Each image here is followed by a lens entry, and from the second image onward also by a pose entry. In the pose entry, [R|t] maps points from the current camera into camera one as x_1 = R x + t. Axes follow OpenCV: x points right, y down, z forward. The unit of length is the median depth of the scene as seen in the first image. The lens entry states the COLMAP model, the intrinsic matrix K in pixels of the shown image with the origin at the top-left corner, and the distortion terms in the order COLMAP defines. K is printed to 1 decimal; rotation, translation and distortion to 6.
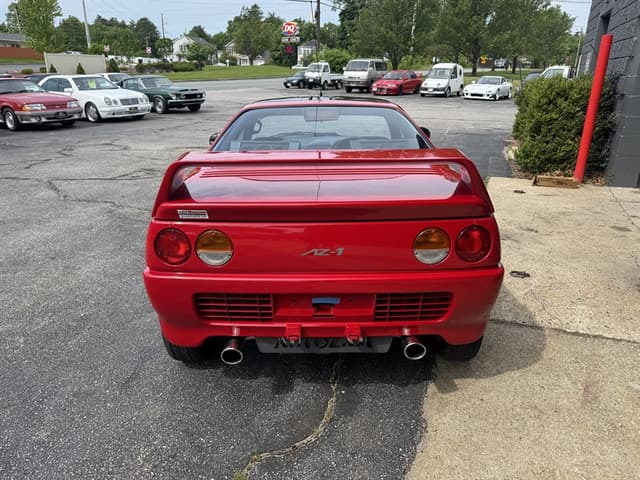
lens RADIAL K [[449.1, 0, 318.1], [0, 449.1, 234.4], [0, 0, 1]] dist [0.026898, -0.036594]
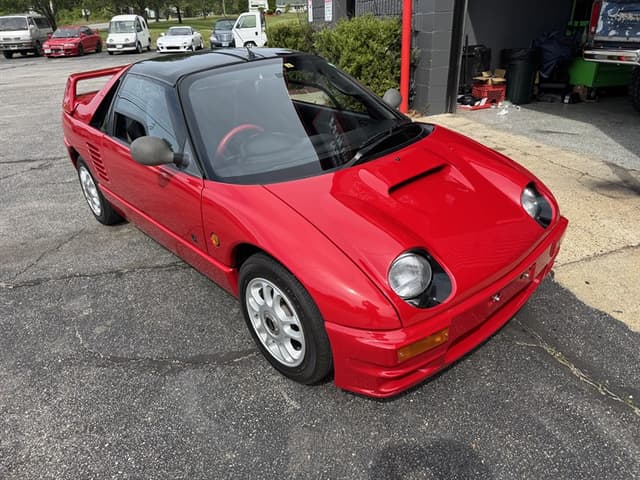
lens RADIAL K [[449.1, 0, 318.5], [0, 449.1, 236.9], [0, 0, 1]] dist [0.026898, -0.036594]
pose [[0.775004, -0.313805, 0.548540, -0.052434], [0.259965, 0.949467, 0.175872, -0.016319], [-0.576010, 0.006300, 0.817418, 0.043266]]
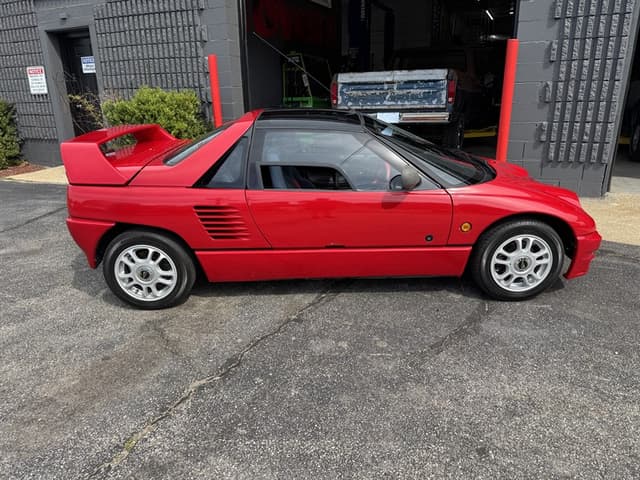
lens RADIAL K [[449.1, 0, 323.0], [0, 449.1, 240.1], [0, 0, 1]] dist [0.026898, -0.036594]
pose [[0.037494, -0.331723, 0.942631, -0.116862], [0.351833, 0.887278, 0.298249, -0.043618], [-0.935312, 0.320466, 0.149979, 0.118796]]
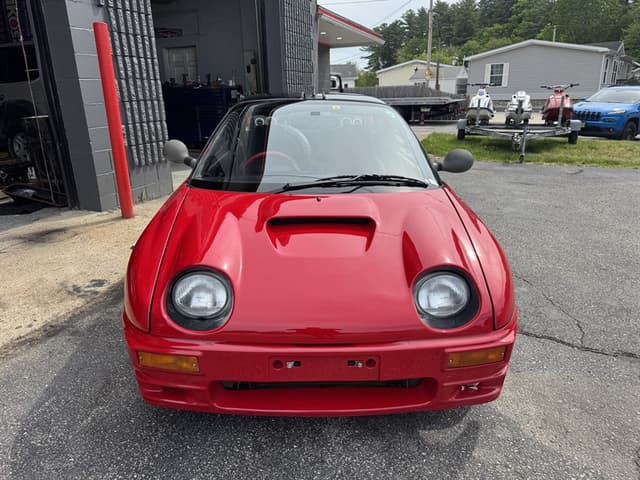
lens RADIAL K [[449.1, 0, 317.9], [0, 449.1, 240.0], [0, 0, 1]] dist [0.026898, -0.036594]
pose [[-0.999485, 0.009483, -0.030649, 0.002491], [-0.011225, 0.791570, 0.610975, -0.065126], [0.030054, 0.611005, -0.791056, 0.196602]]
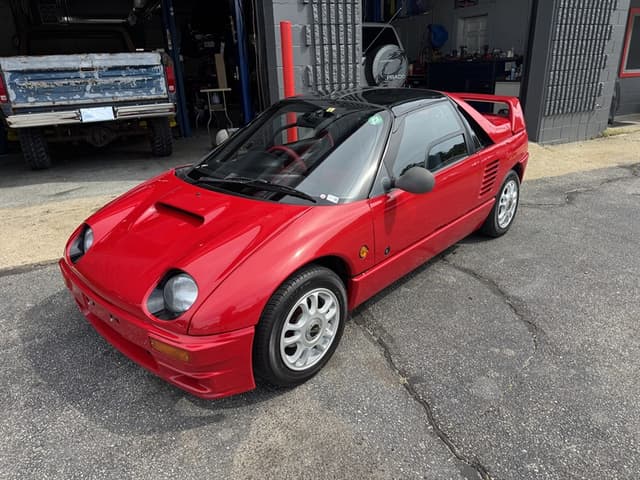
lens RADIAL K [[449.1, 0, 316.7], [0, 449.1, 243.2], [0, 0, 1]] dist [0.026898, -0.036594]
pose [[-0.748543, -0.234594, 0.620200, -0.062858], [0.244139, 0.772114, 0.586716, -0.064870], [-0.616505, 0.590597, -0.520688, 0.176413]]
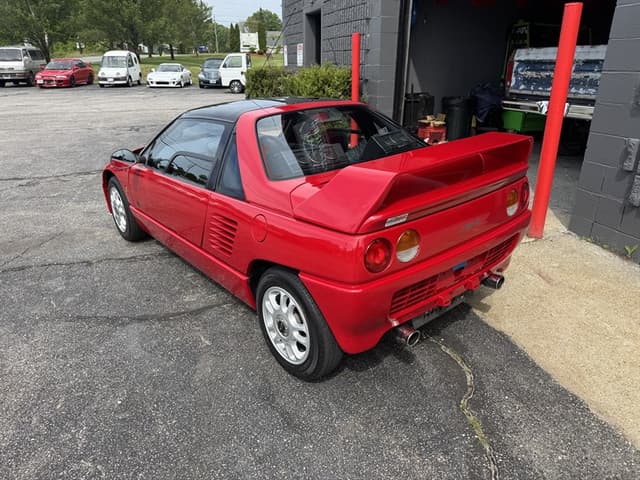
lens RADIAL K [[449.1, 0, 320.0], [0, 449.1, 236.6], [0, 0, 1]] dist [0.026898, -0.036594]
pose [[0.761633, -0.251651, 0.597149, -0.058069], [0.232750, 0.966257, 0.110340, -0.009070], [-0.604766, 0.054948, 0.794505, 0.014292]]
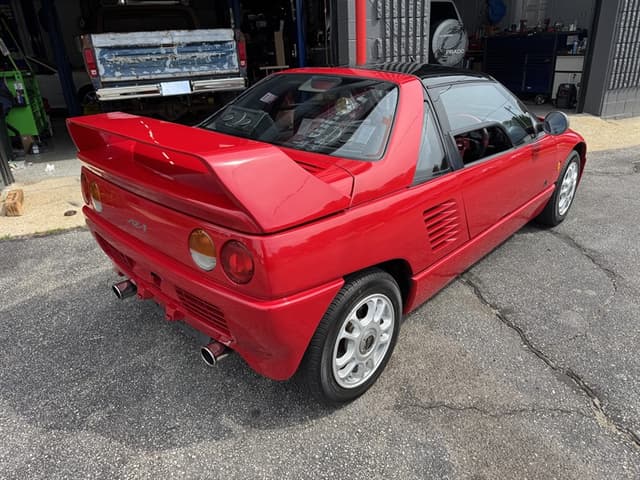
lens RADIAL K [[449.1, 0, 322.6], [0, 449.1, 242.5], [0, 0, 1]] dist [0.026898, -0.036594]
pose [[-0.699876, -0.269302, 0.661552, -0.062280], [0.271747, 0.756154, 0.595302, -0.068304], [-0.660551, 0.596412, -0.456032, 0.193013]]
